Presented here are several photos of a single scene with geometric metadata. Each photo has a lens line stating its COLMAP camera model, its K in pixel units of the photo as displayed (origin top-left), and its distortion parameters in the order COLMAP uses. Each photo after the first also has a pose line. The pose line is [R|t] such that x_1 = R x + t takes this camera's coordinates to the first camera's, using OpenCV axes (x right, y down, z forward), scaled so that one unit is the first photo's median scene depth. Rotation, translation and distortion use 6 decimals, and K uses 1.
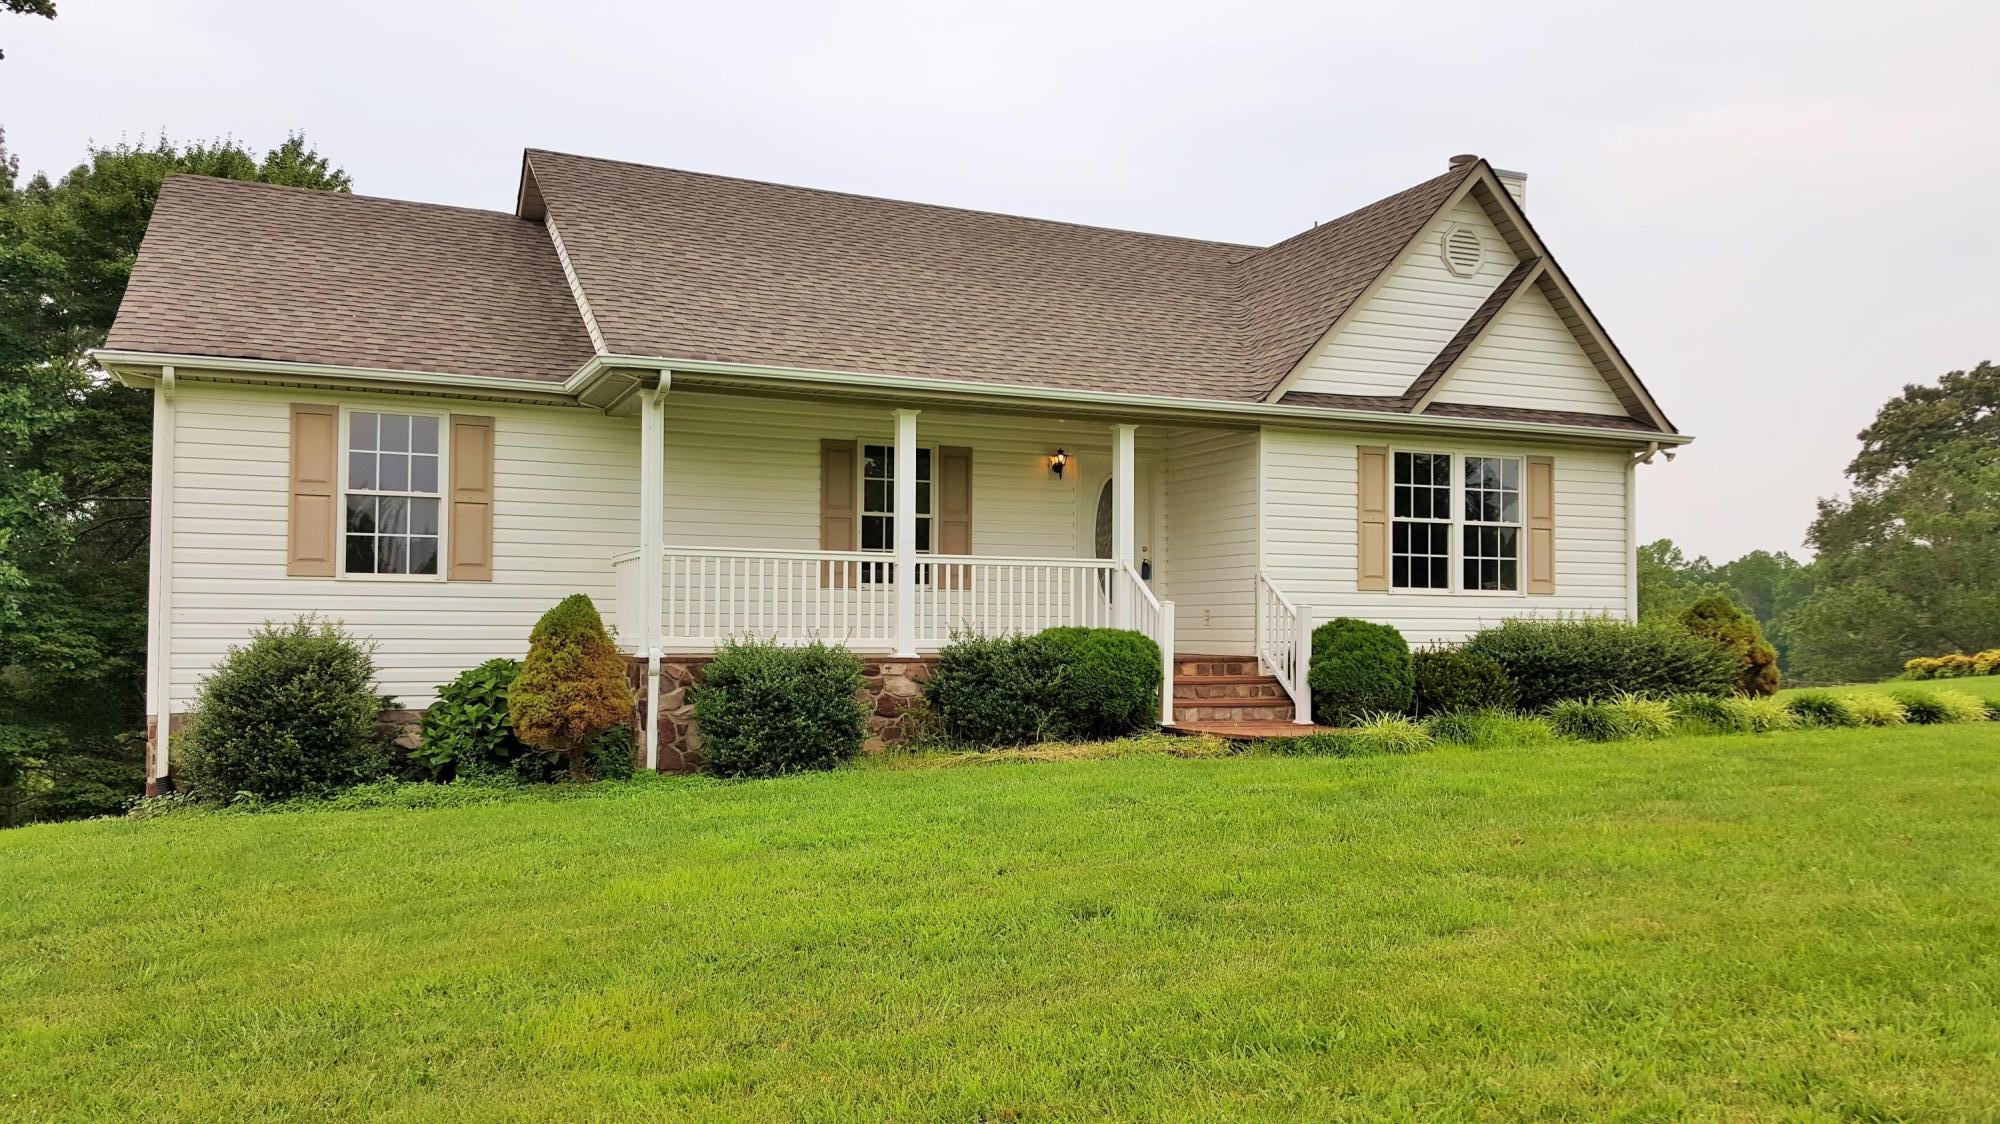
lens RADIAL K [[1445.2, 0, 1000.6], [0, 1445.2, 560.5], [0, 0, 1]] dist [-0.007548, -0.026843]
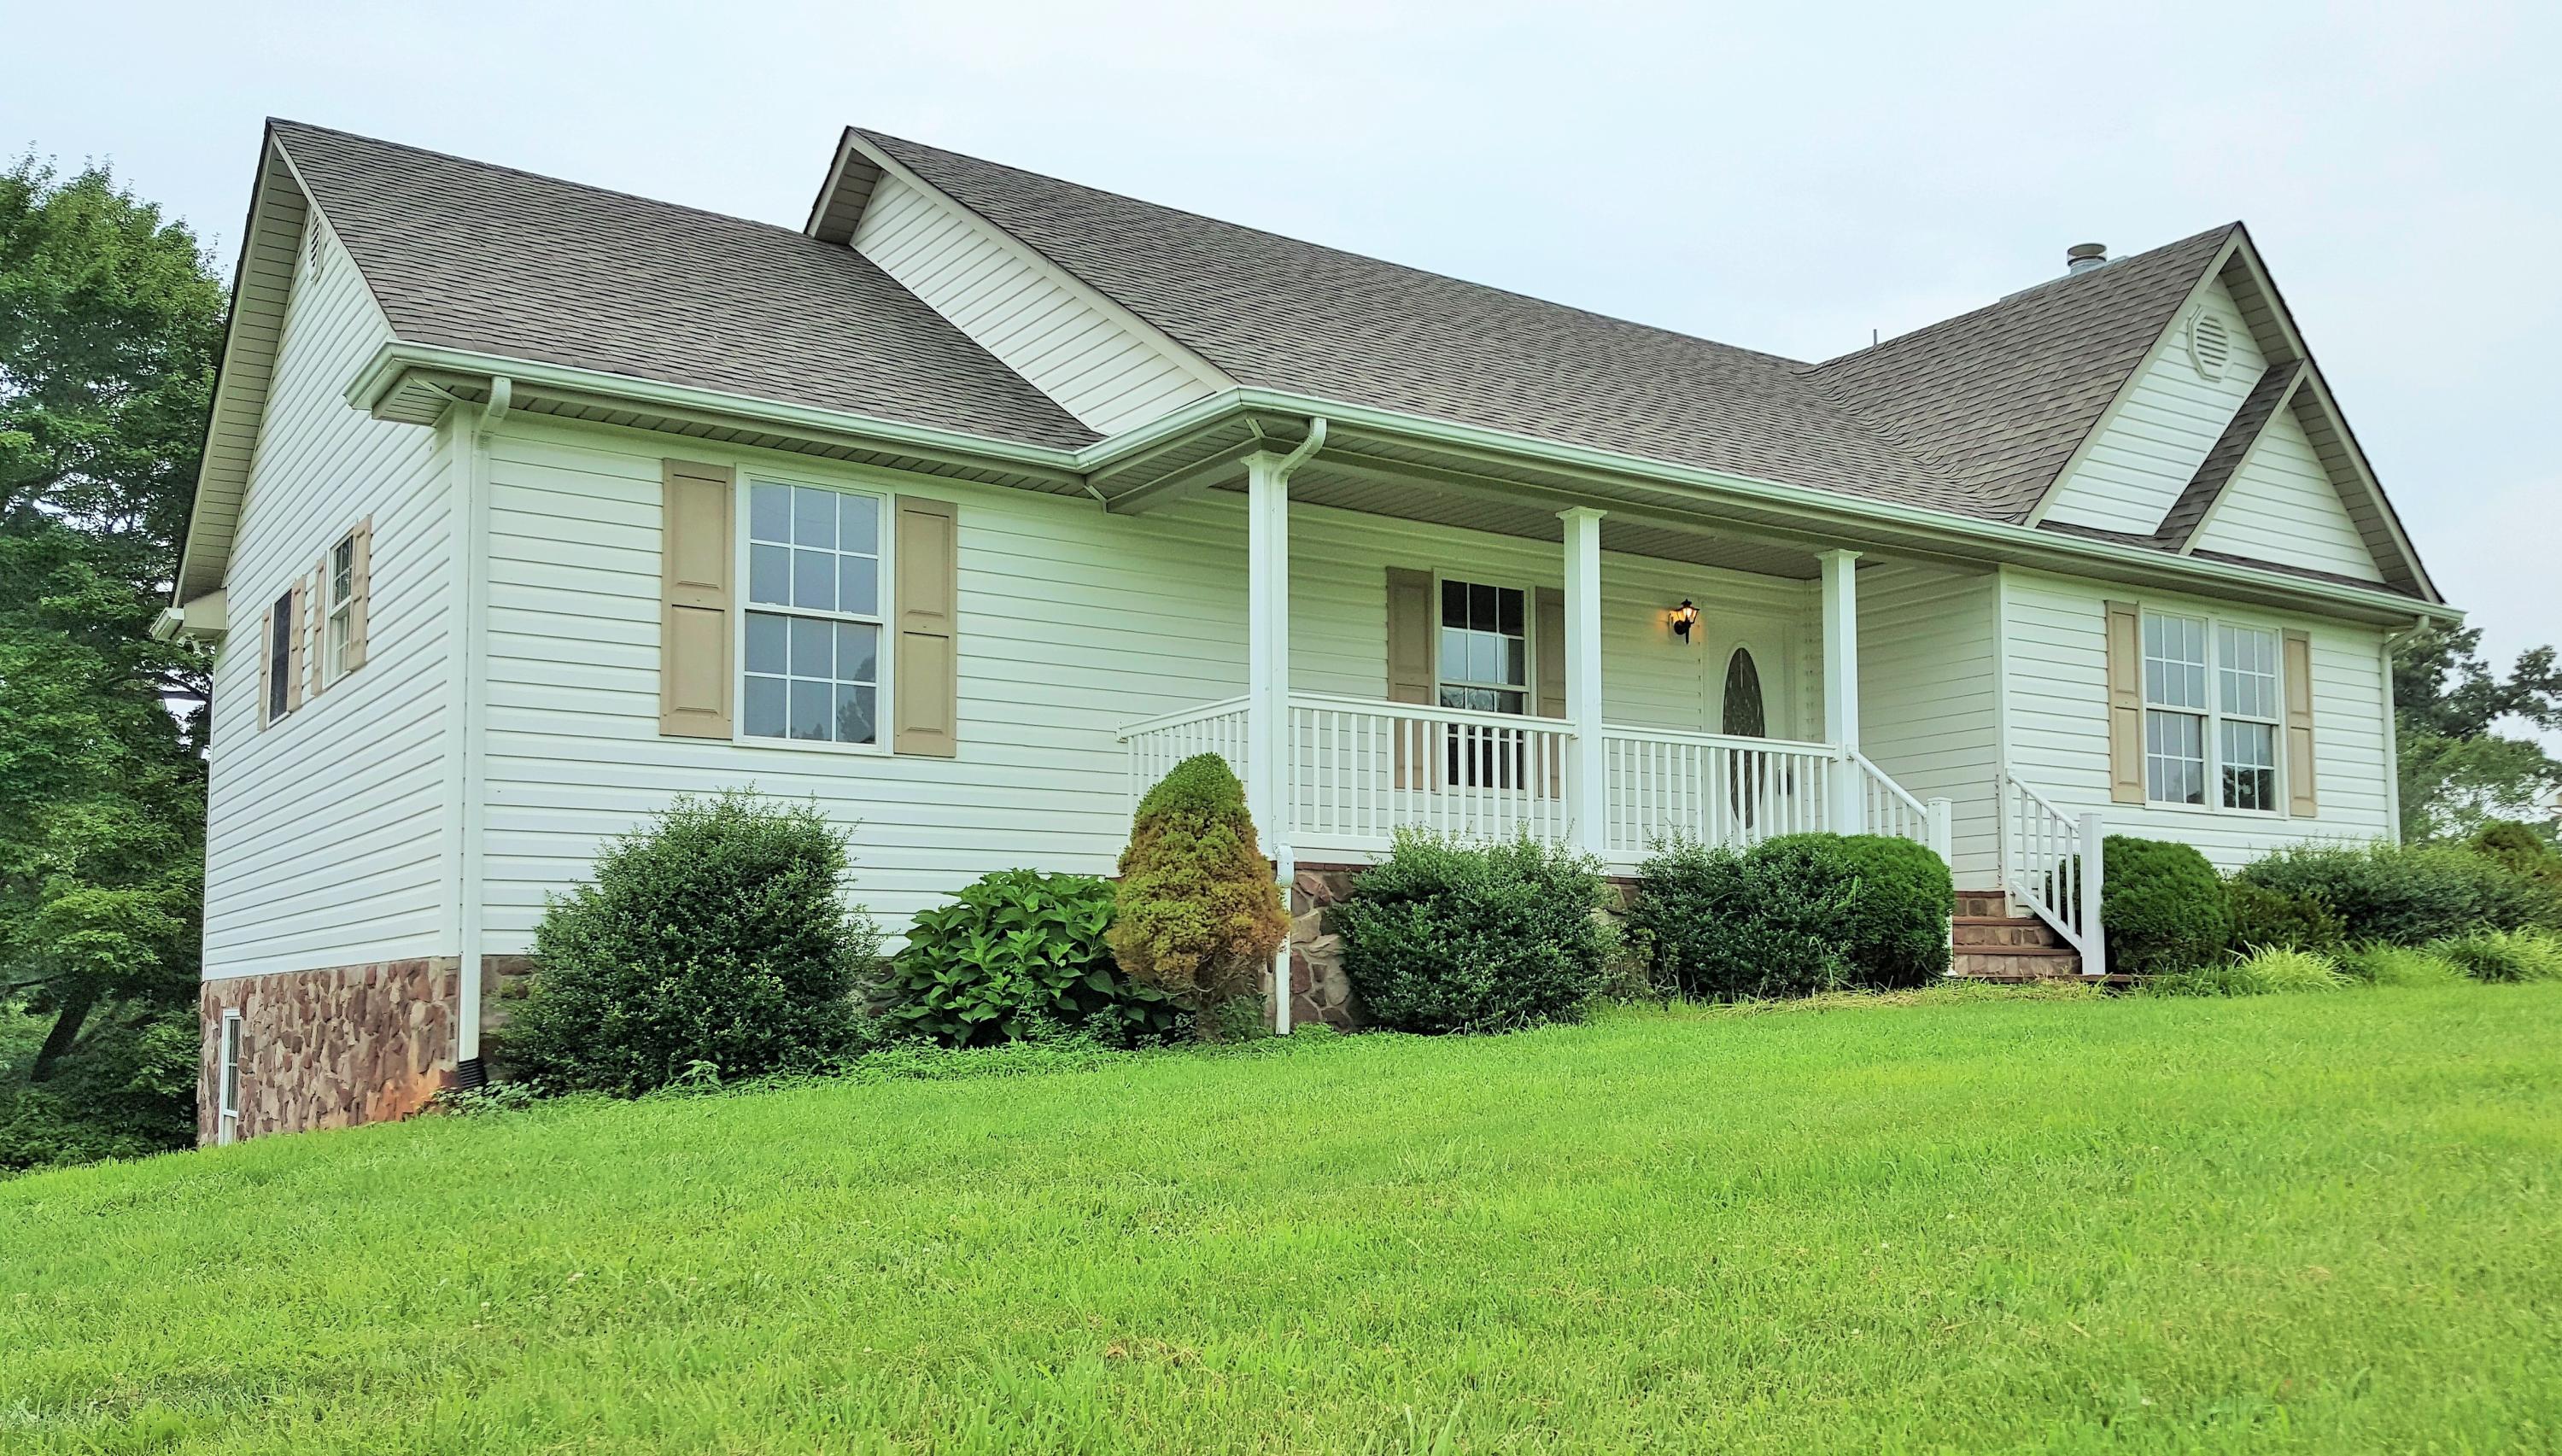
lens RADIAL K [[2115.6, 0, 1228.0], [0, 2115.6, 837.8], [0, 0, 1]] dist [-0.010440, -0.049744]
pose [[0.982083, 0.006566, 0.188337, -0.410904], [0.002386, 0.998880, -0.047264, 0.094159], [-0.188436, 0.046867, 0.980967, 0.066954]]
